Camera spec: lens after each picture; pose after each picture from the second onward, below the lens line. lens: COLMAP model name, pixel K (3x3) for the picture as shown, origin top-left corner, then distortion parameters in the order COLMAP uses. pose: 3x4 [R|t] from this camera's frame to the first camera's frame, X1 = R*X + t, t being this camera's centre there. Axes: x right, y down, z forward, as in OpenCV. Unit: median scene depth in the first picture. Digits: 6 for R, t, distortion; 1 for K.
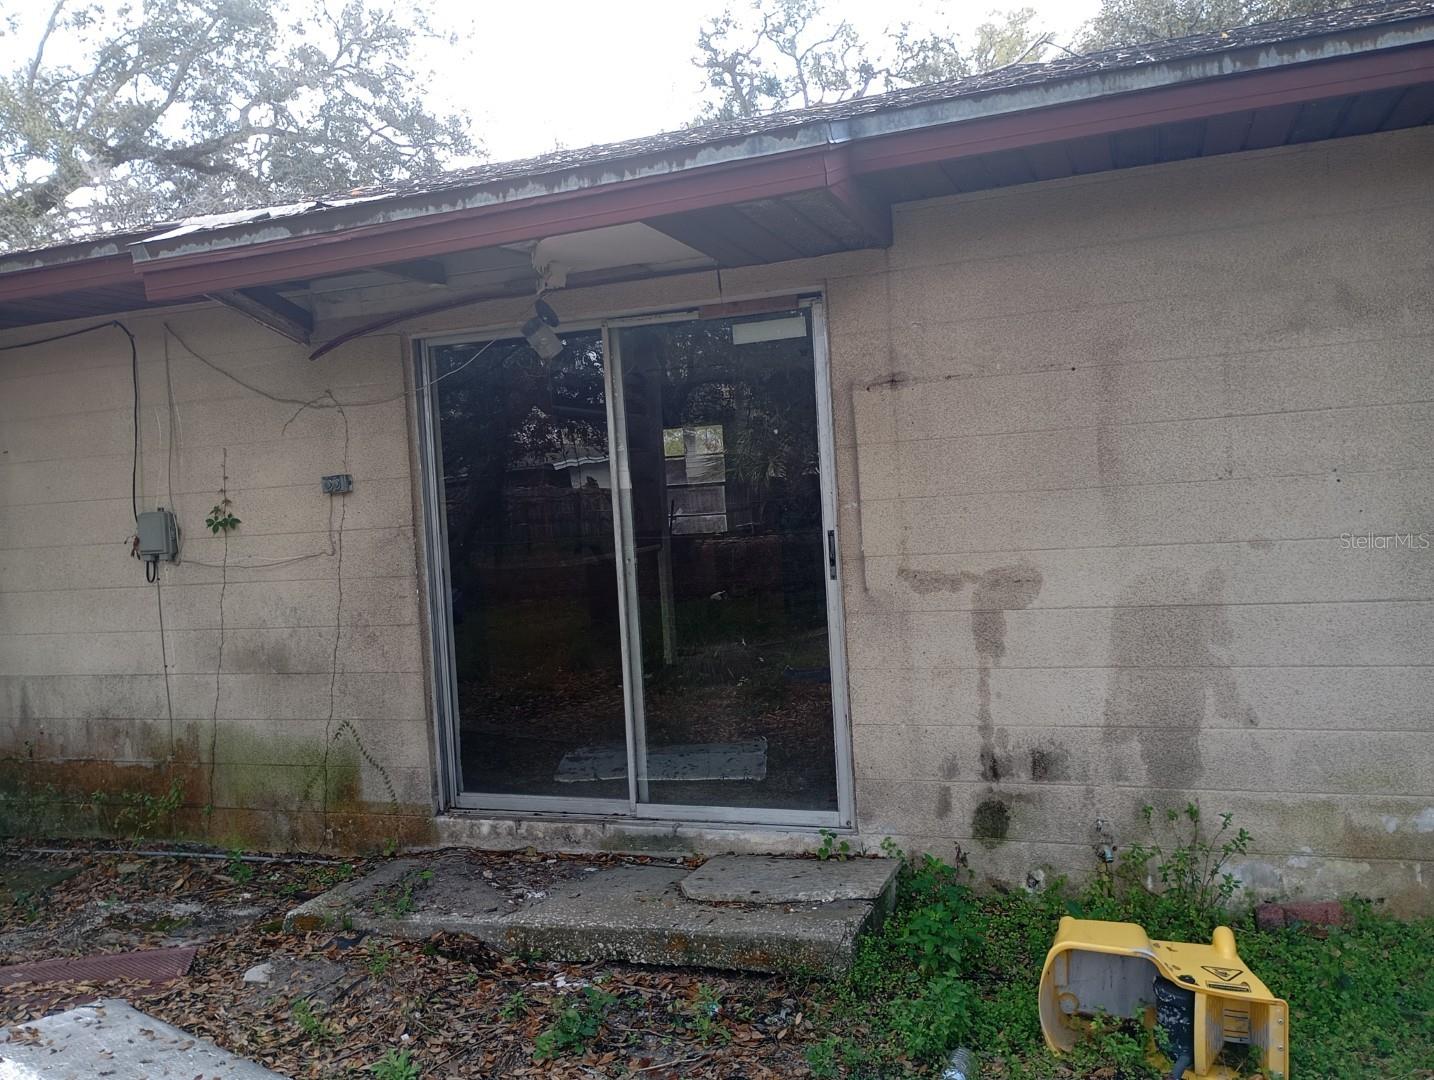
lens RADIAL K [[1191.0, 0, 709.3], [0, 1191.0, 543.8], [0, 0, 1]] dist [0.069374, -0.086804]
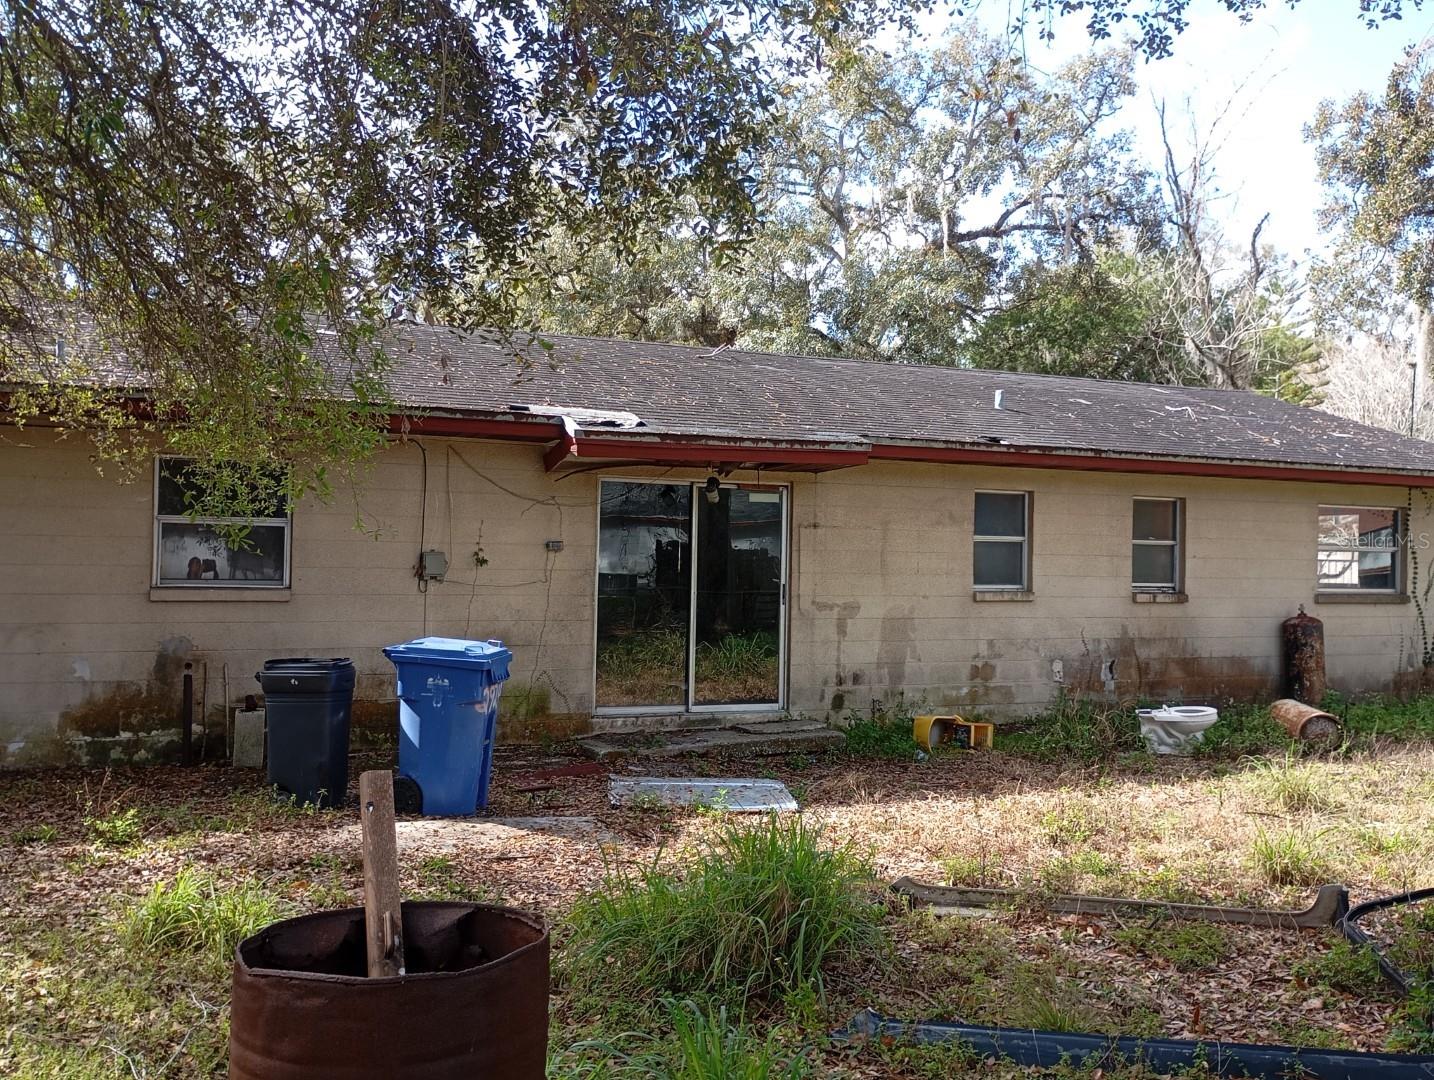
lens RADIAL K [[1191.0, 0, 709.3], [0, 1191.0, 543.8], [0, 0, 1]] dist [0.069374, -0.086804]
pose [[0.731259, 0.081272, 0.677241, -1.681578], [-0.034395, 0.996007, -0.082387, 0.113593], [-0.681233, 0.036952, 0.731134, -0.666237]]
